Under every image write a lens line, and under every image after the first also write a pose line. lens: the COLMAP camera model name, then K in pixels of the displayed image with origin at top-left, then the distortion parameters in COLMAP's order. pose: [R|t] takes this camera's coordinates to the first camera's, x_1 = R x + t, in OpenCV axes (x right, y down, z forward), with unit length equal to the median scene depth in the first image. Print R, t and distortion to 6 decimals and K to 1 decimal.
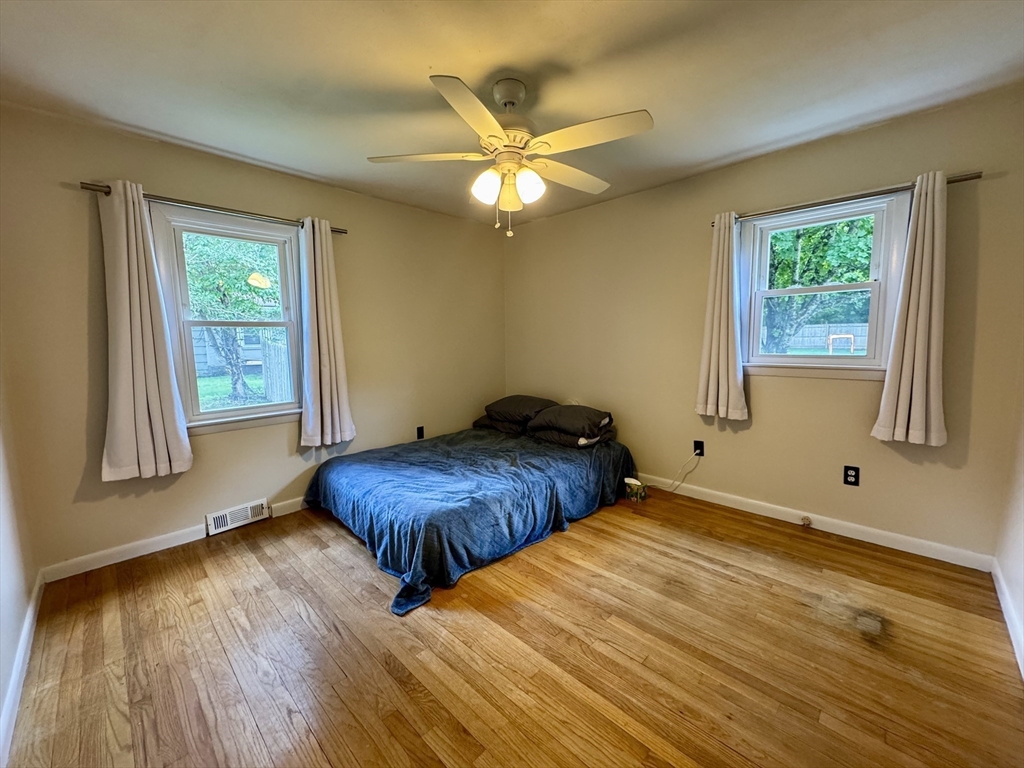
lens RADIAL K [[408.0, 0, 511.0], [0, 408.0, 384.7], [0, 0, 1]] dist [-0.003156, -0.000299]
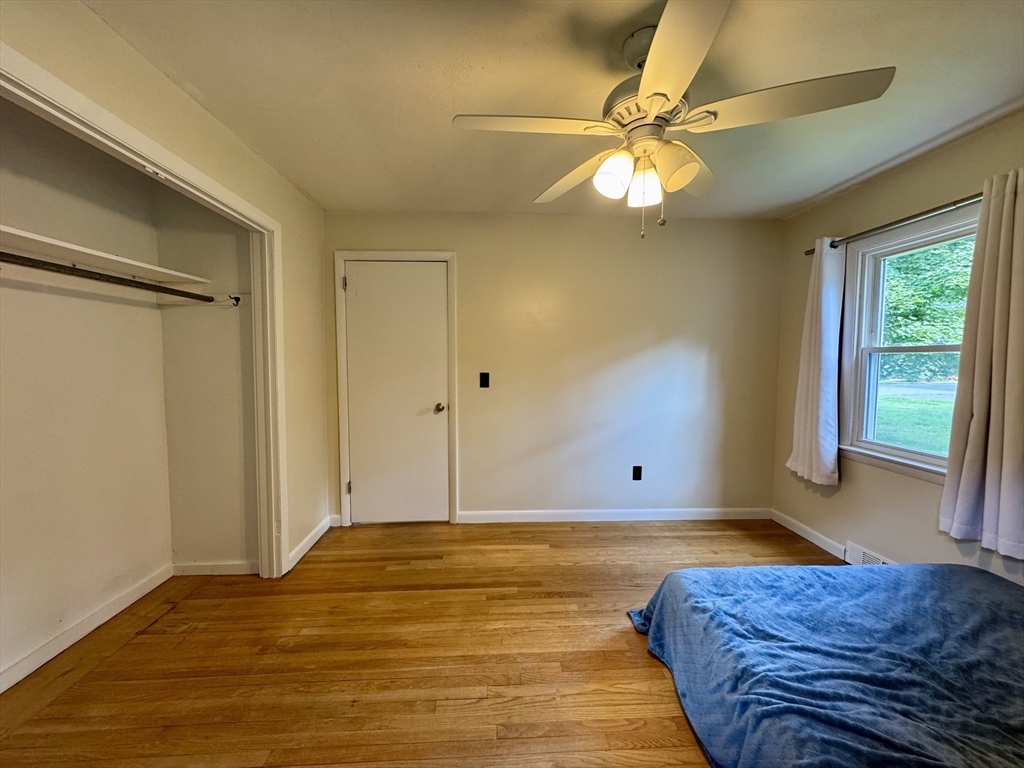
lens RADIAL K [[408.0, 0, 511.0], [0, 408.0, 384.7], [0, 0, 1]] dist [-0.003156, -0.000299]
pose [[-0.677989, 0.060855, -0.732549, 0.827158], [-0.076188, 0.985382, 0.152373, -0.230275], [0.731113, 0.159118, -0.663442, 1.568234]]
